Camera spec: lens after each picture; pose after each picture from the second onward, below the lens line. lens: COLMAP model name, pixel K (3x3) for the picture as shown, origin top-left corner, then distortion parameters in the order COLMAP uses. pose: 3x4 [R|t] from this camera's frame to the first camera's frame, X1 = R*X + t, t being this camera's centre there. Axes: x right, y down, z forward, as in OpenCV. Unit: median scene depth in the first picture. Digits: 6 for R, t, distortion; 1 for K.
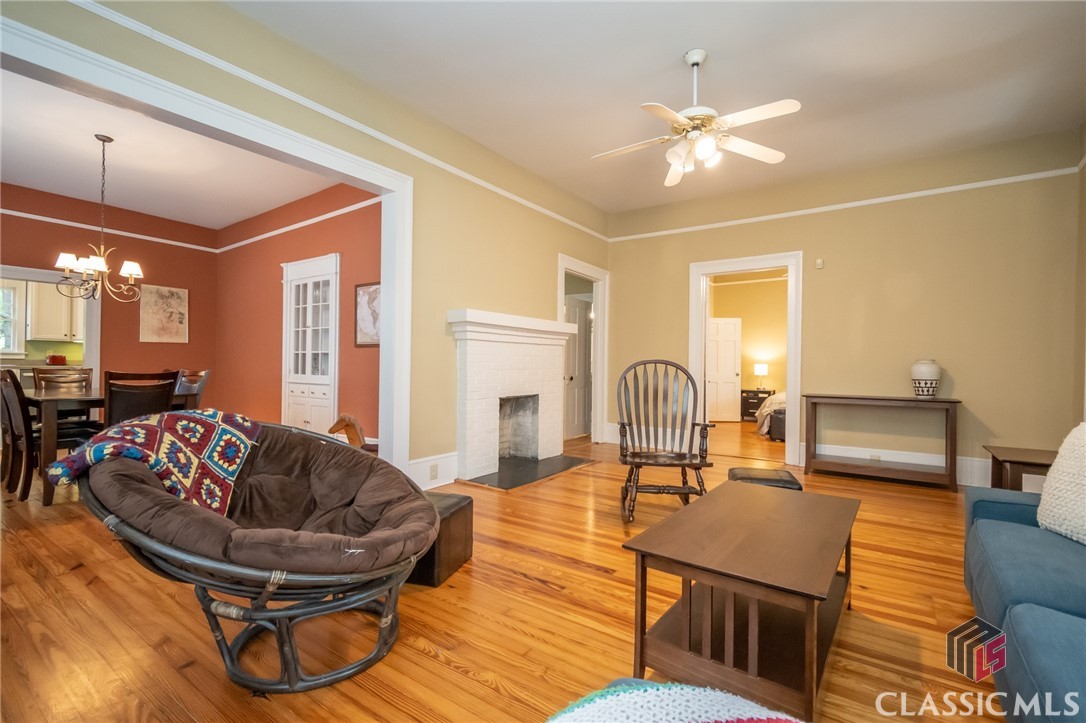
lens RADIAL K [[471.8, 0, 544.9], [0, 471.8, 365.4], [0, 0, 1]] dist [0.000045, 0.000057]
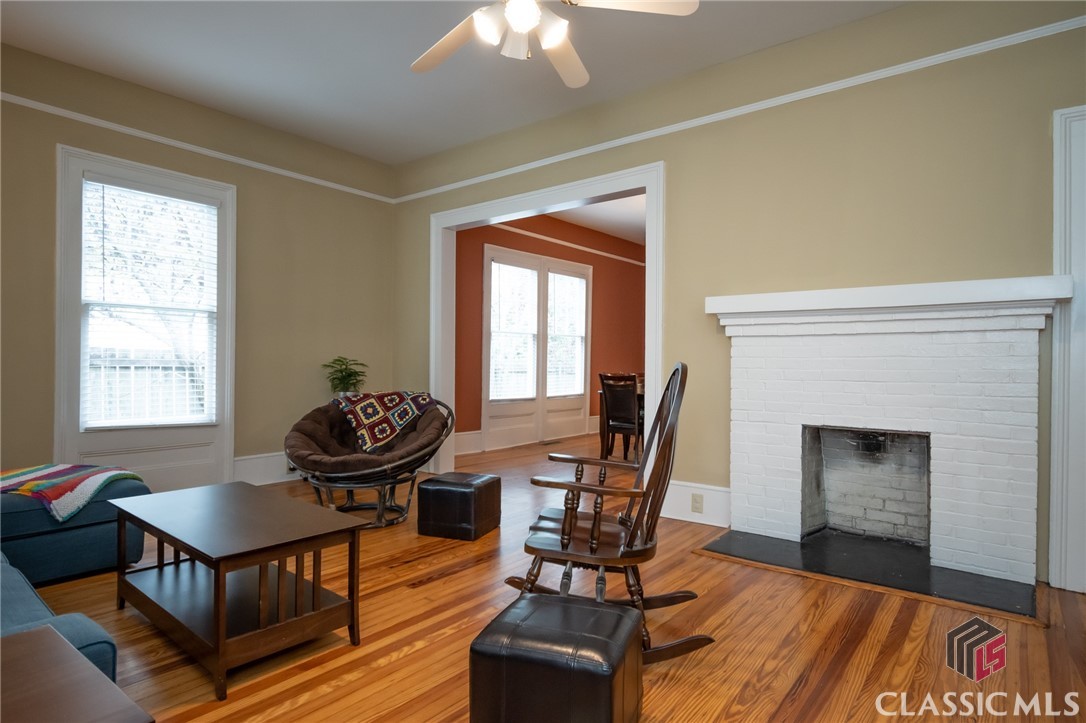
lens RADIAL K [[584.5, 0, 543.0], [0, 584.5, 361.5], [0, 0, 1]] dist [-0.000656, -0.000044]
pose [[-0.042268, -0.009551, -0.999061, 1.302072], [-0.009690, 0.999911, -0.009149, -0.010519], [0.999059, 0.009294, -0.042357, 1.294880]]
